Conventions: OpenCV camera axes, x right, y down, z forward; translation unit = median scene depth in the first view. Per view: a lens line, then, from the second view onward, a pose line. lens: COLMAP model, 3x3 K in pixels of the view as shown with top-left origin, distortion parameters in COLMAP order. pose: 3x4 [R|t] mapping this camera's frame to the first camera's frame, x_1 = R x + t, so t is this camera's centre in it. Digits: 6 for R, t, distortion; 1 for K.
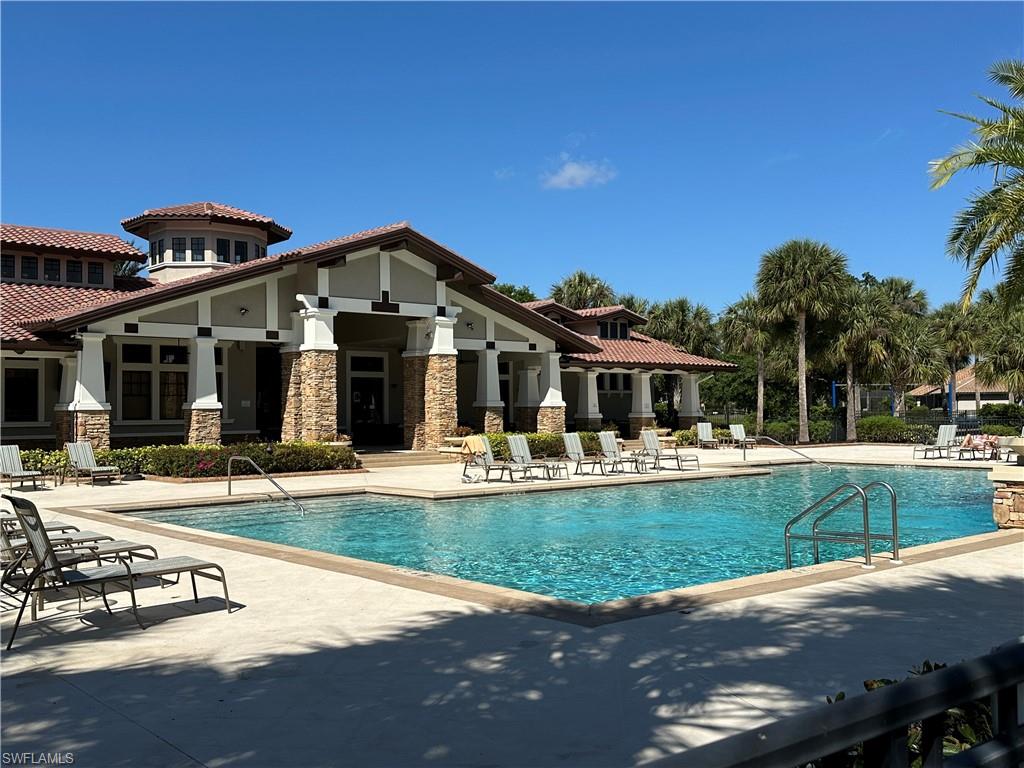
lens RADIAL K [[992.4, 0, 512.0], [0, 992.4, 384.0], [0, 0, 1]] dist [0.015217, 0.009720]
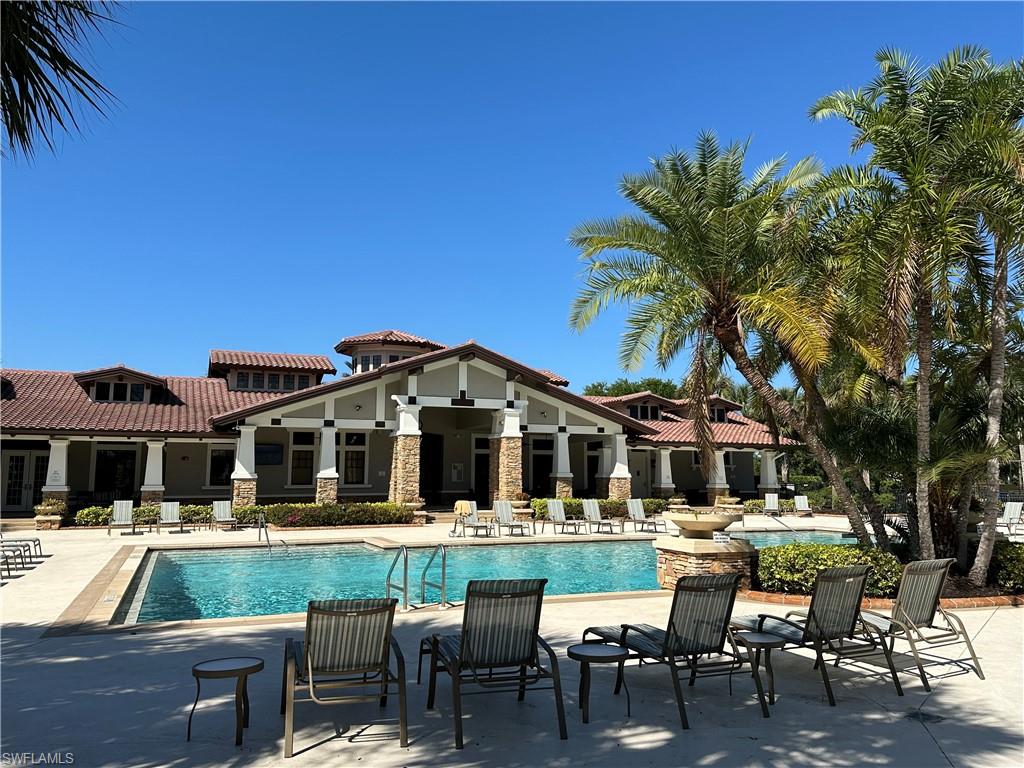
lens RADIAL K [[779.2, 0, 512.0], [0, 779.2, 384.0], [0, 0, 1]] dist [0.097765, -0.000112]
pose [[0.942977, -0.029972, -0.331507, 0.274480], [-0.000830, 0.995723, -0.092388, -0.004151], [0.332858, 0.087395, 0.938918, 0.023903]]
